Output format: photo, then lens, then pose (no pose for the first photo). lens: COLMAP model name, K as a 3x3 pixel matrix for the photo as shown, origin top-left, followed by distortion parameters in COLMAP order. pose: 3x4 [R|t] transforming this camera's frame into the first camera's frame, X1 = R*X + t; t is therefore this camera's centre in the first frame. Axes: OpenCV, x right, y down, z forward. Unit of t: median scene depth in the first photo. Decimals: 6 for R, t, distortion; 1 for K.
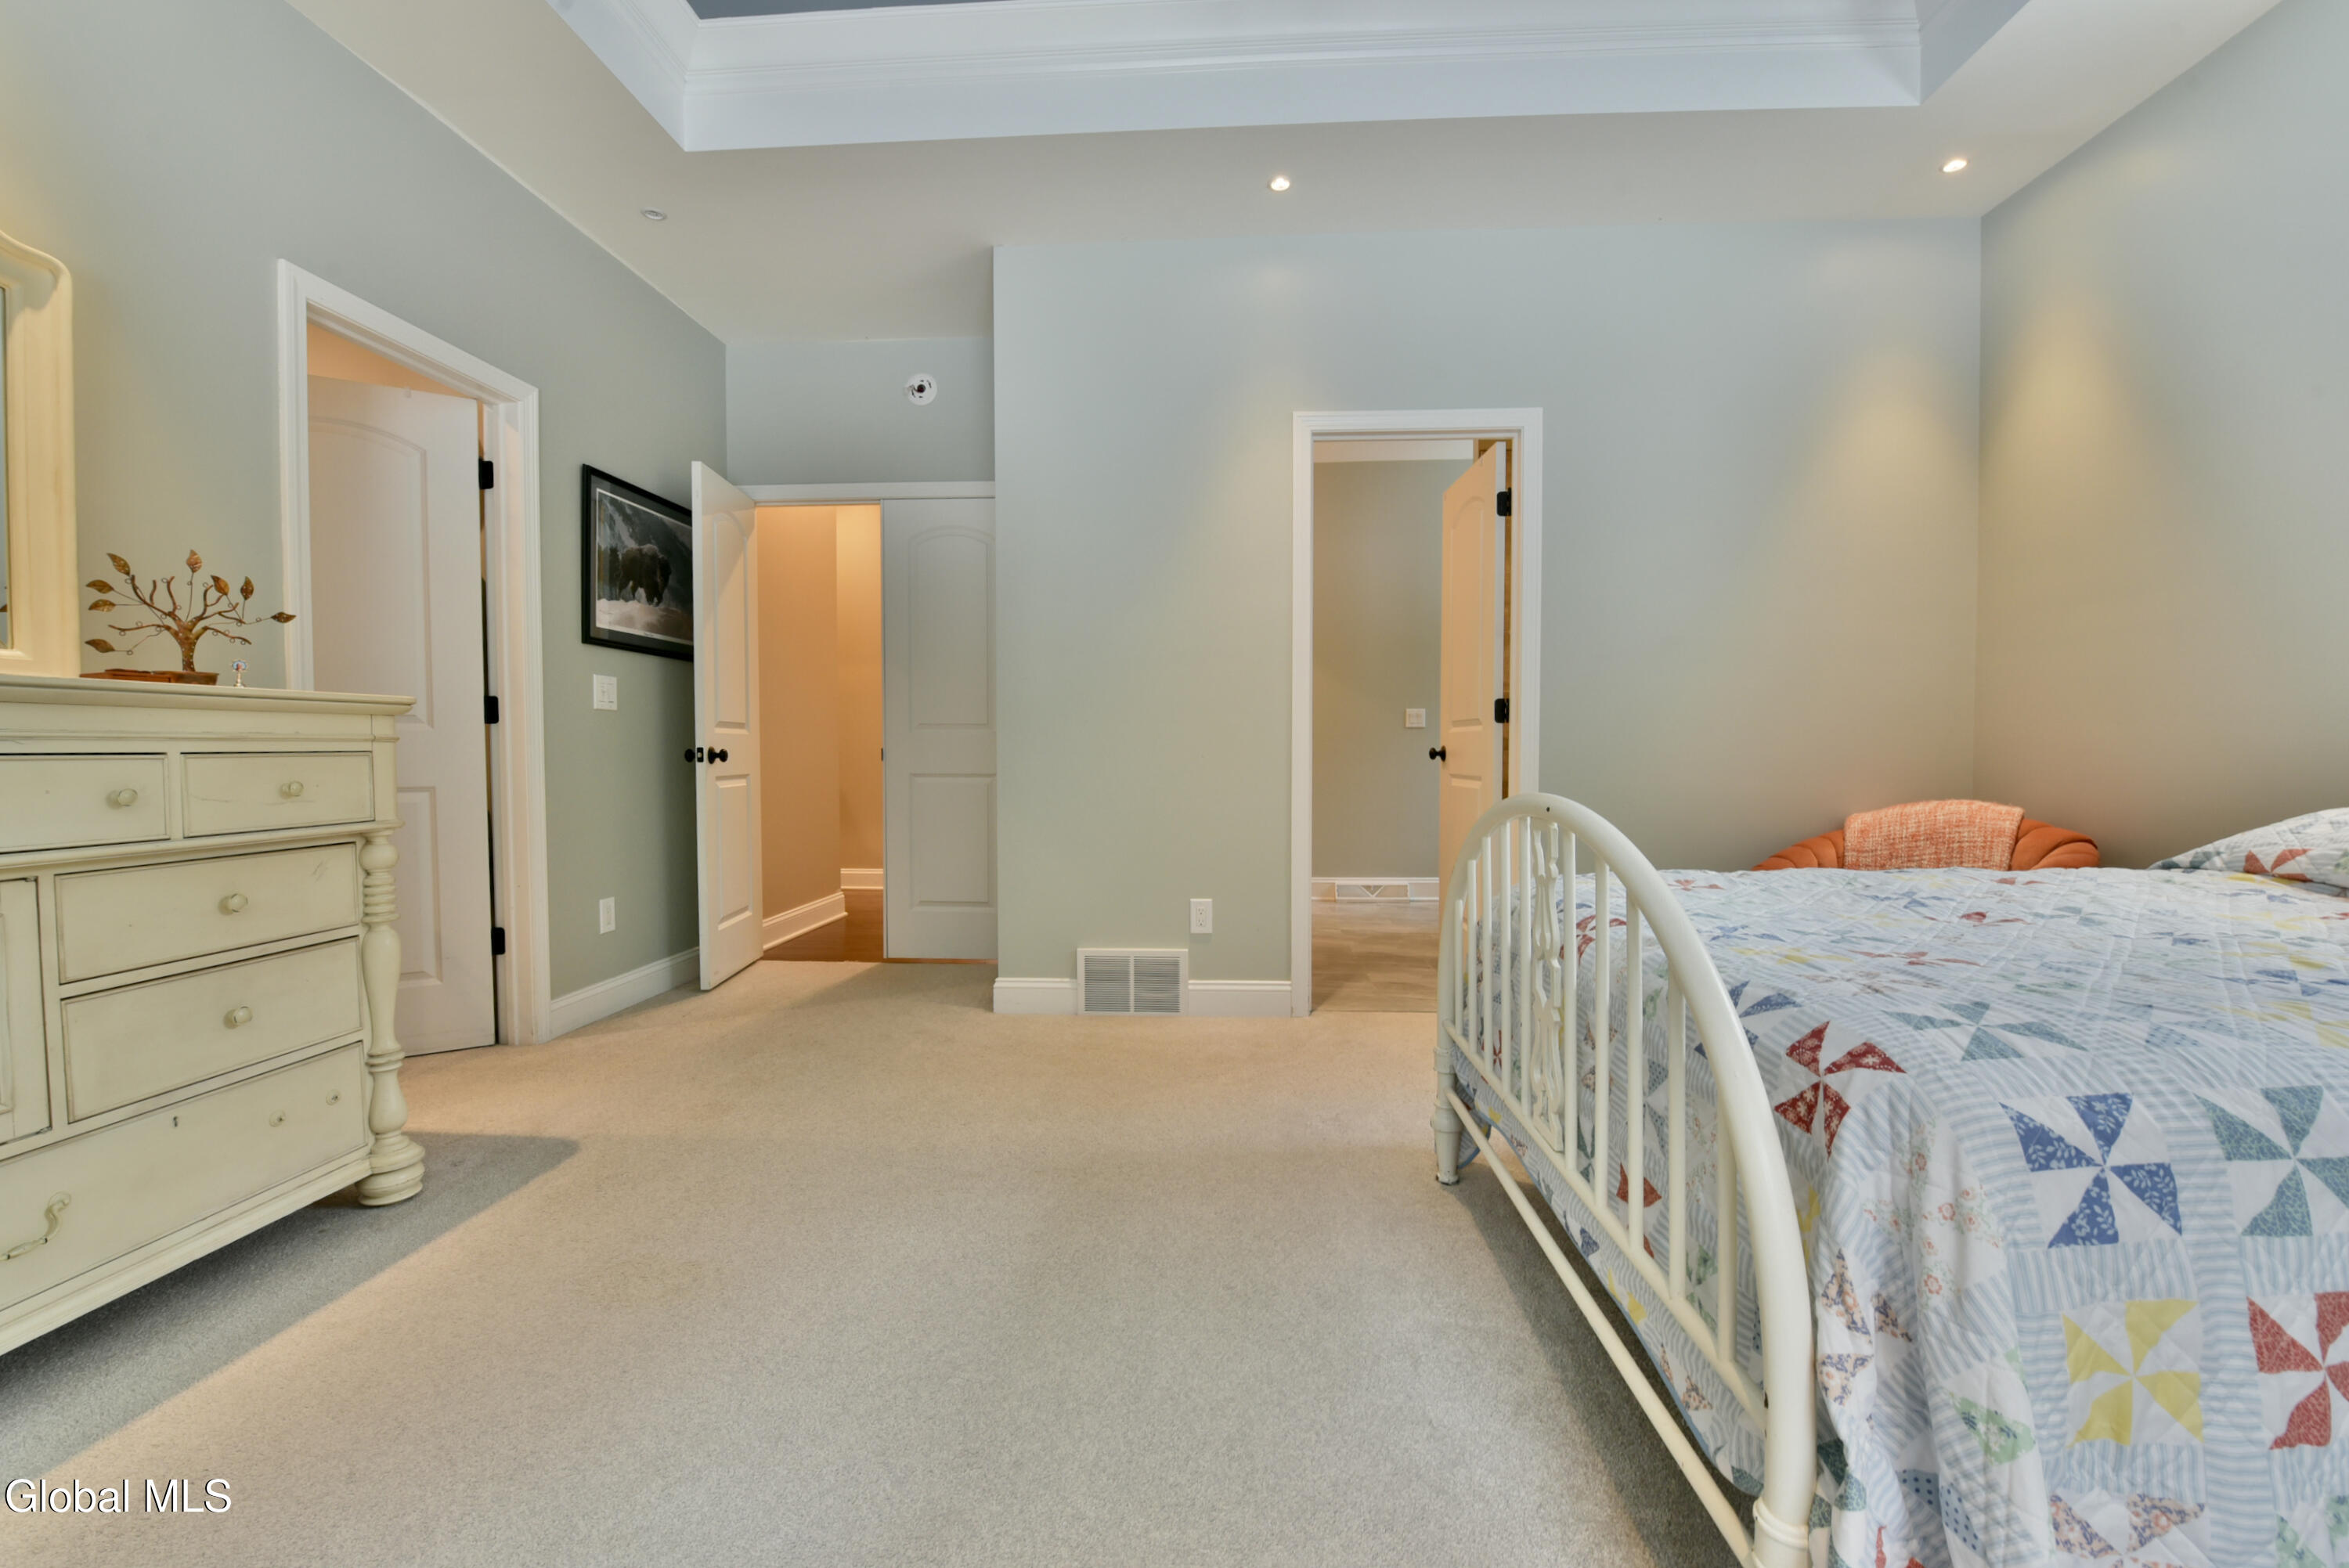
lens RADIAL K [[983.5, 0, 1174.5], [0, 983.5, 784.0], [0, 0, 1]] dist [-0.022242, -0.000069]
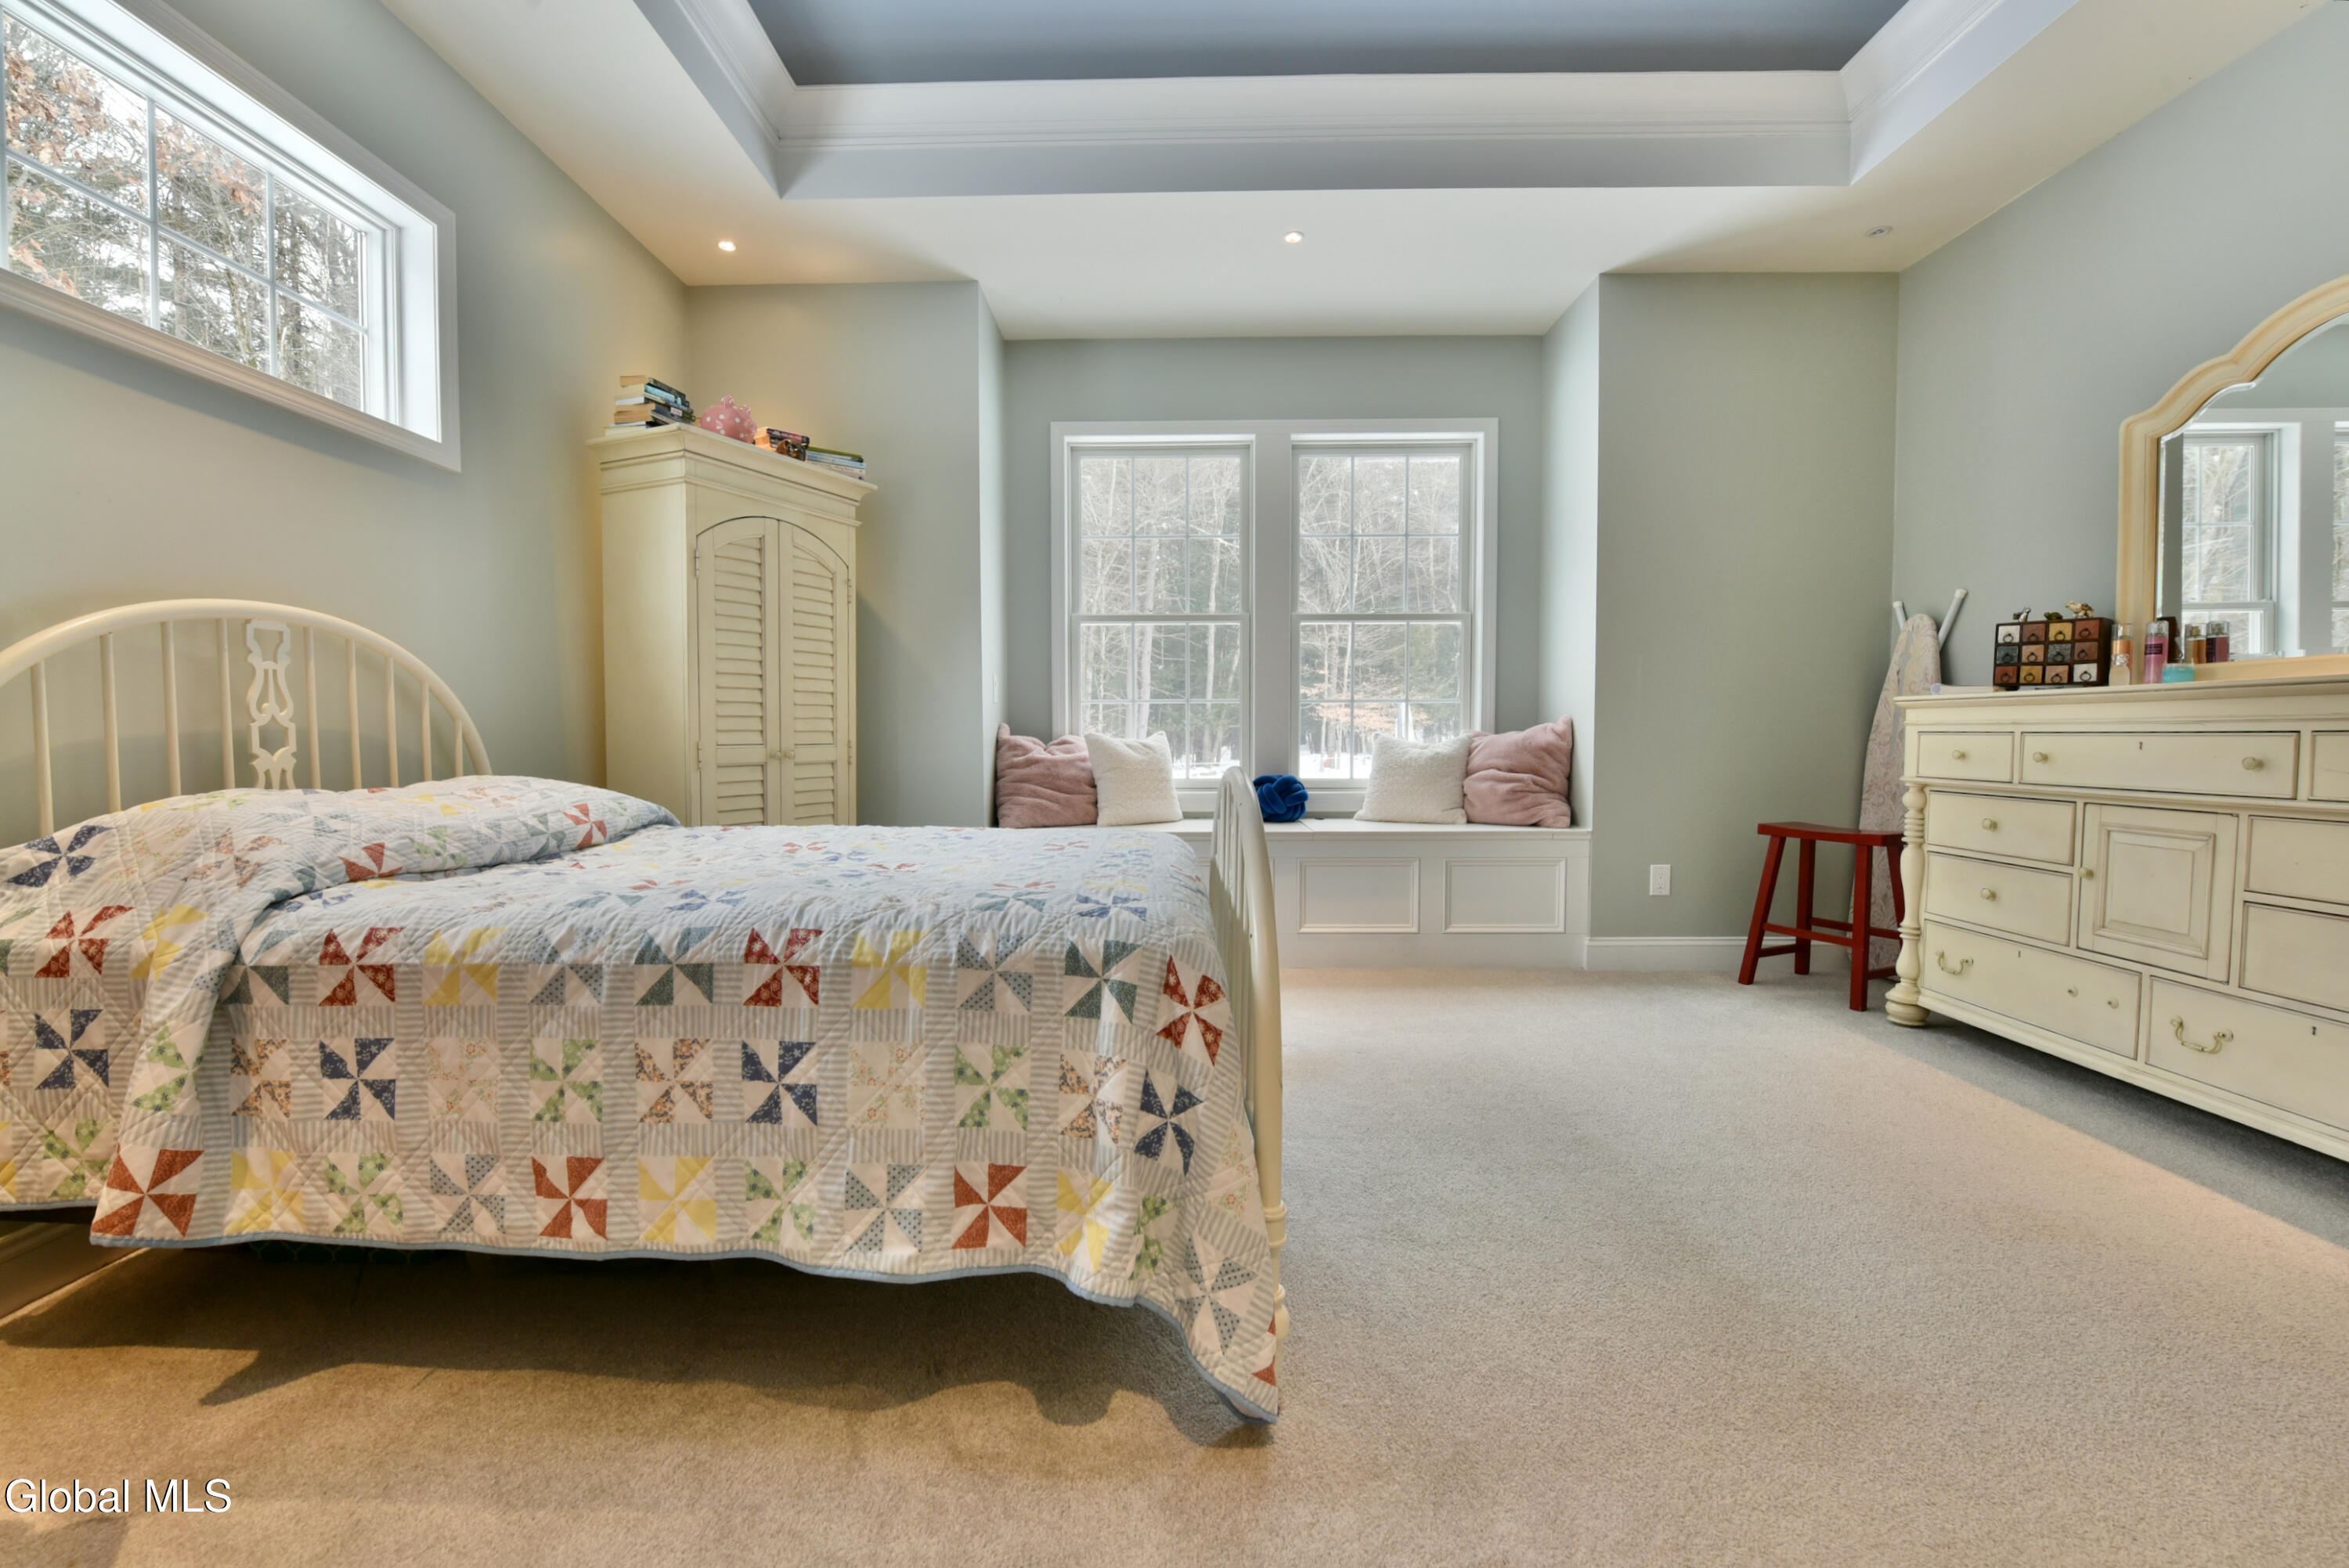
lens RADIAL K [[982.0, 0, 1151.7], [0, 982.0, 784.8], [0, 0, 1]] dist [-0.015391, -0.000478]
pose [[-0.998905, 0.007969, -0.046102, 0.402790], [0.004222, 0.996722, 0.080797, -0.054433], [0.046594, 0.080514, -0.995664, 1.700905]]
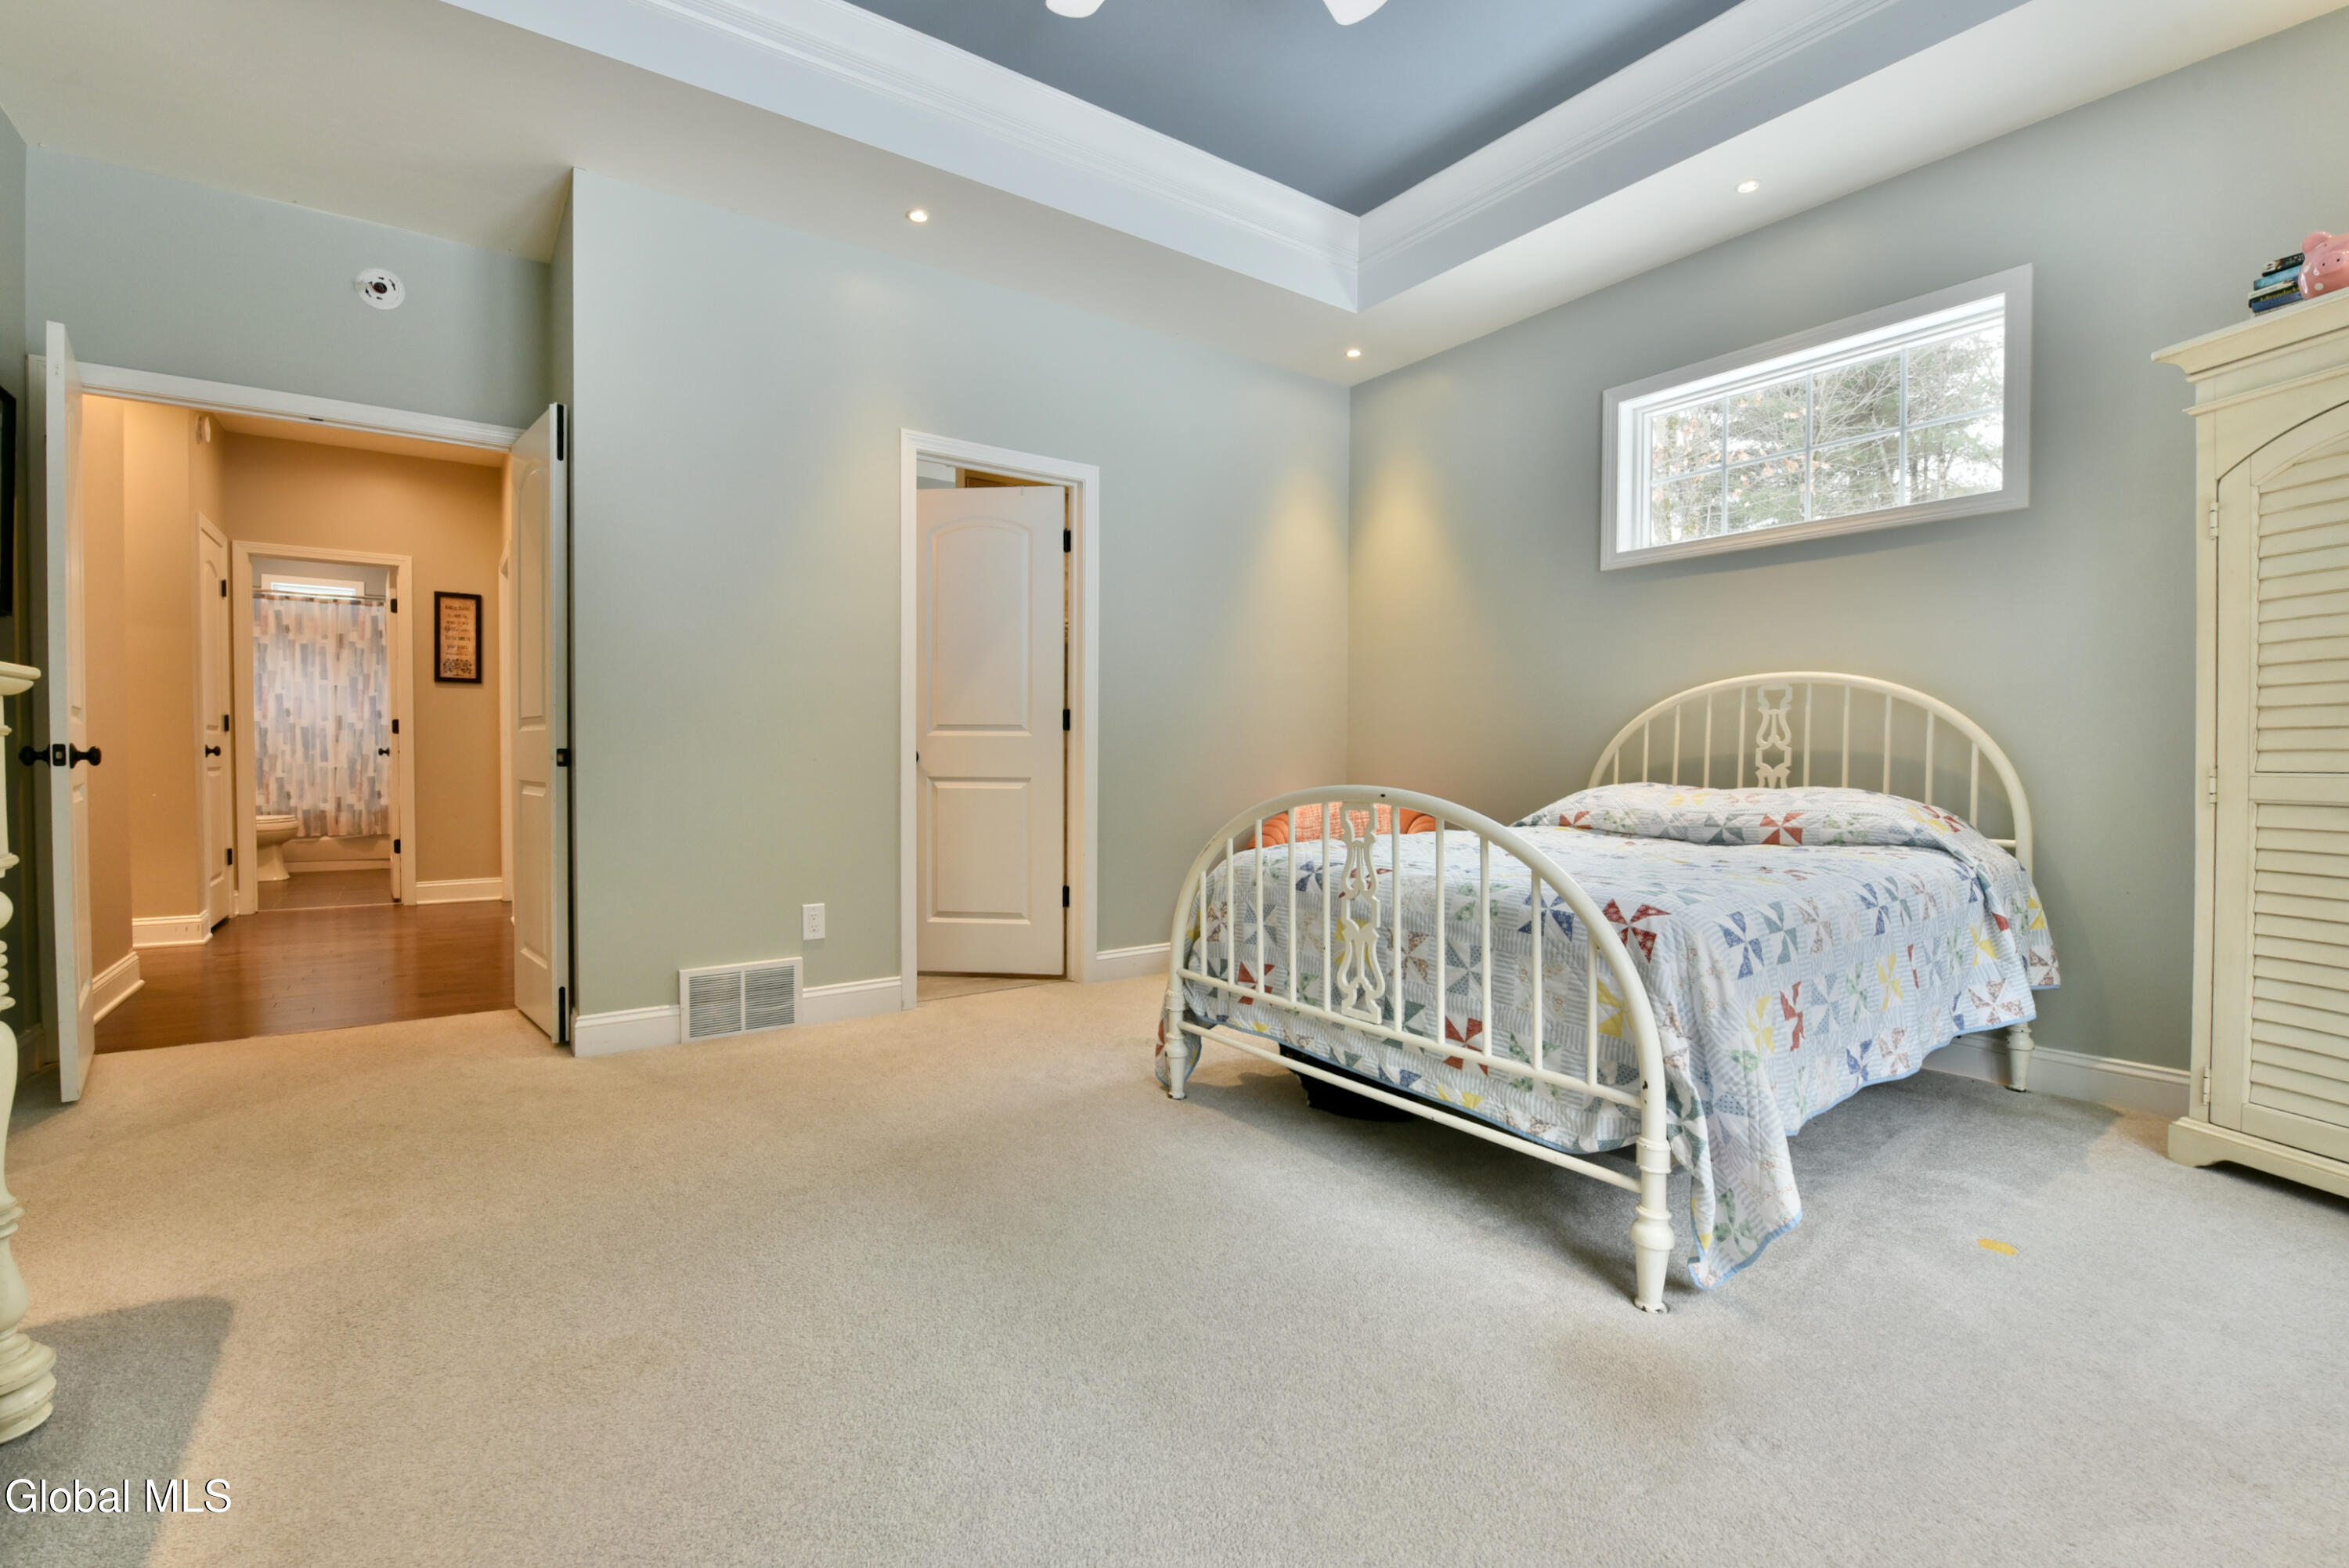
lens RADIAL K [[1029.1, 0, 1123.0], [0, 1029.1, 778.9], [0, 0, 1]] dist [-0.019723, 0.000005]
pose [[0.786605, -0.010068, 0.617374, -0.624602], [0.014882, 0.999886, -0.002655, -0.001090], [-0.617277, 0.011276, 0.786665, 0.001408]]
